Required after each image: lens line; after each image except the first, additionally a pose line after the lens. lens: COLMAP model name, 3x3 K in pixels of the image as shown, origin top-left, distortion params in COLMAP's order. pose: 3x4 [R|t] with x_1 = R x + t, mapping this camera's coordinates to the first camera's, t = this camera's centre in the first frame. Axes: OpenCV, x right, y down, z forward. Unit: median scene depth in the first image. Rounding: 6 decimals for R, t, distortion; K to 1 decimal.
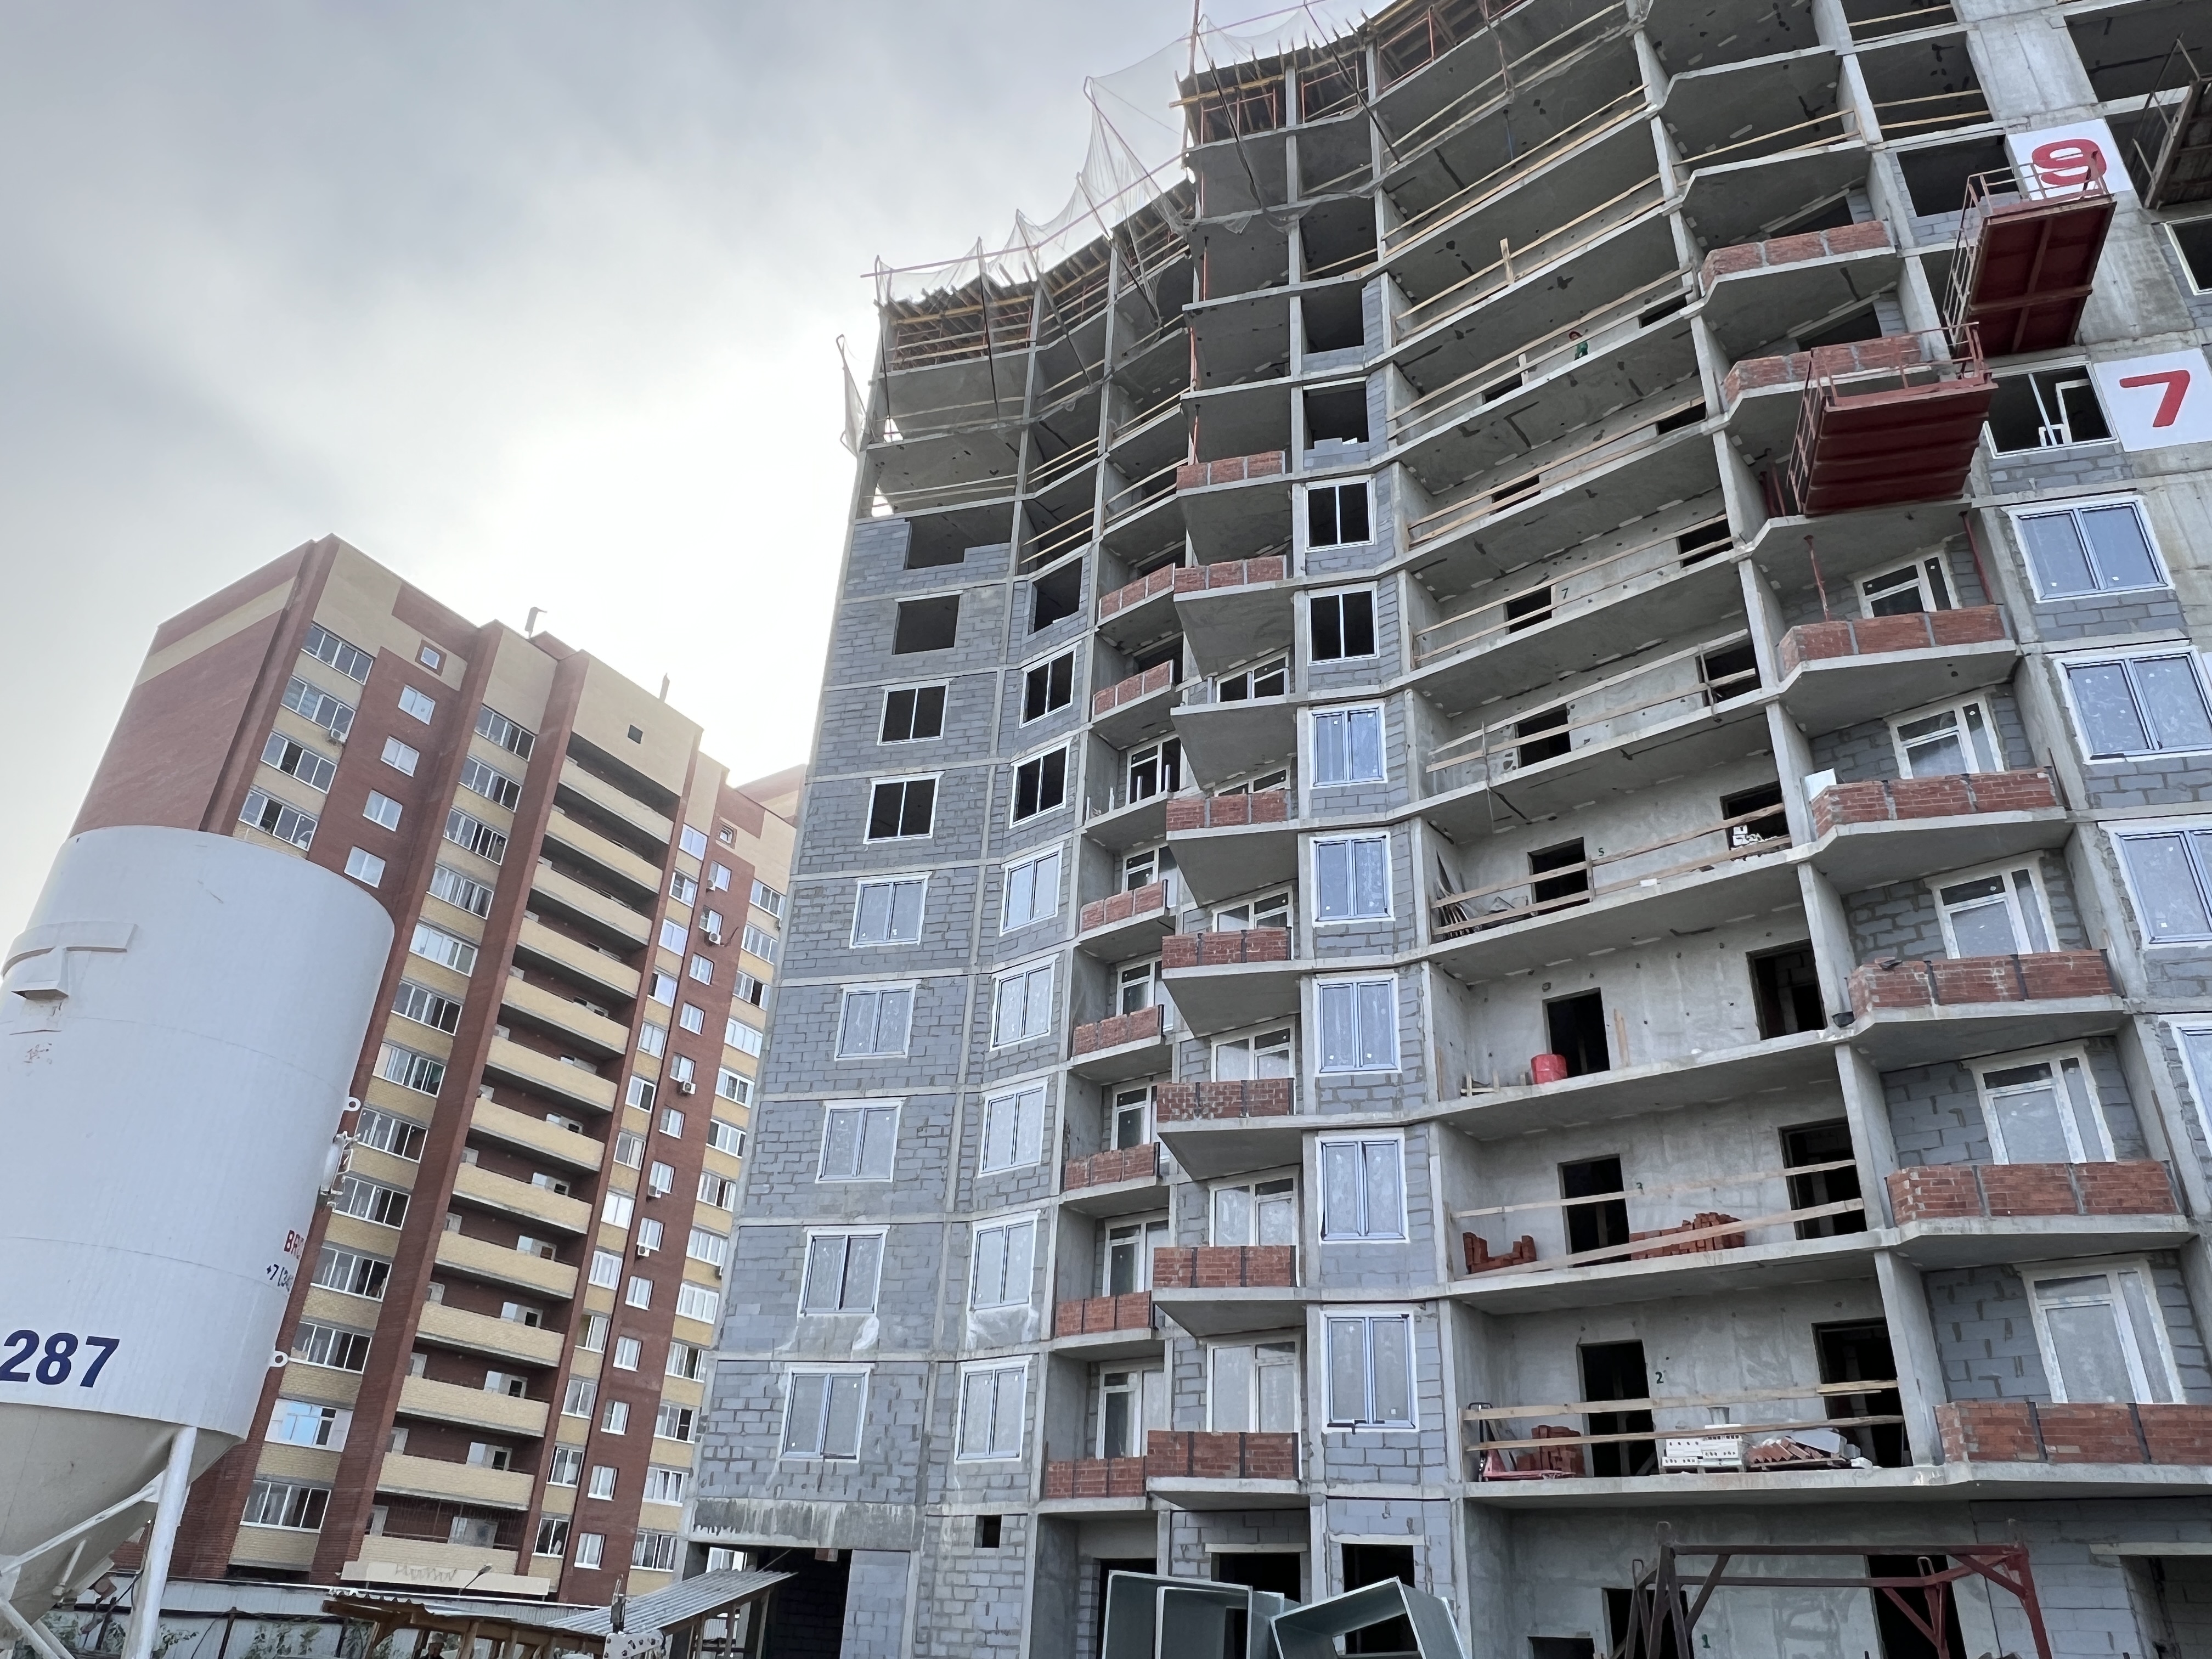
lens RADIAL K [[1475.7, 0, 1106.6], [0, 1475.7, 831.1], [0, 0, 1]] dist [0.010625, 0.003379]
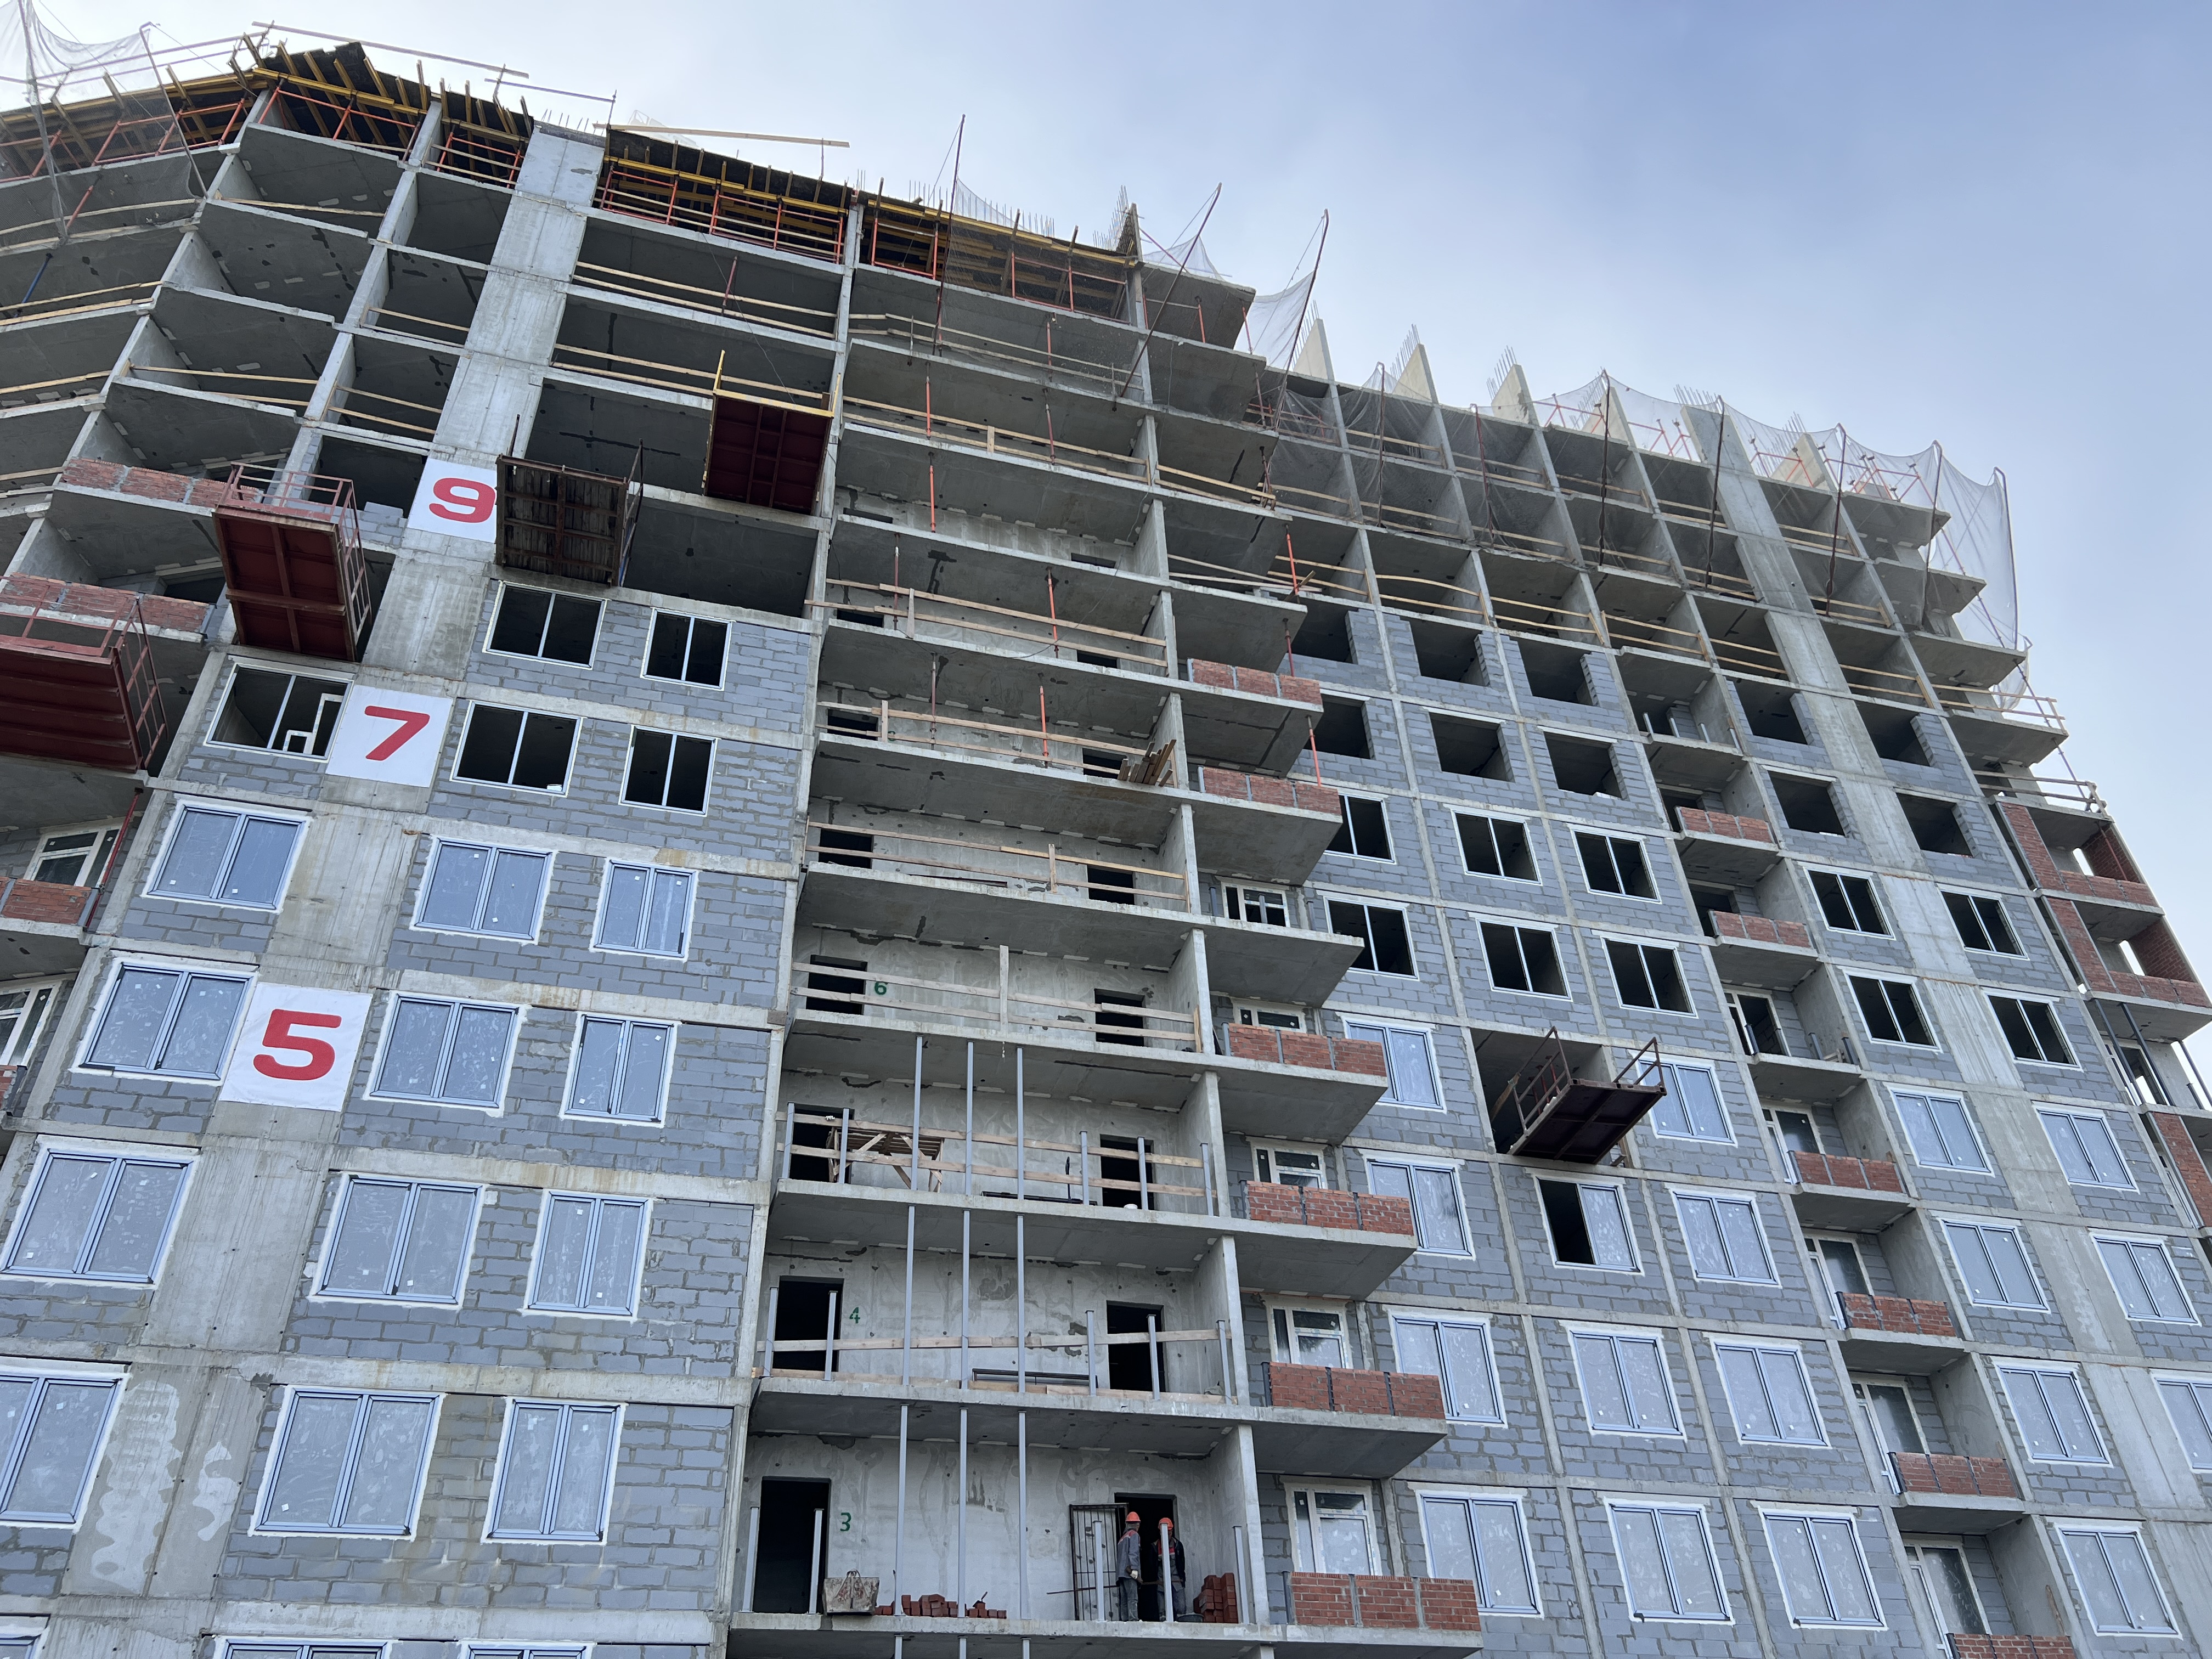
lens RADIAL K [[1664.2, 0, 1106.7], [0, 1664.2, 826.8], [0, 0, 1]] dist [0.064801, -0.078792]
pose [[0.850832, 0.255676, 0.459036, 0.619375], [-0.174964, 0.961631, -0.211314, -0.074283], [-0.495451, 0.099477, 0.862921, -0.223636]]
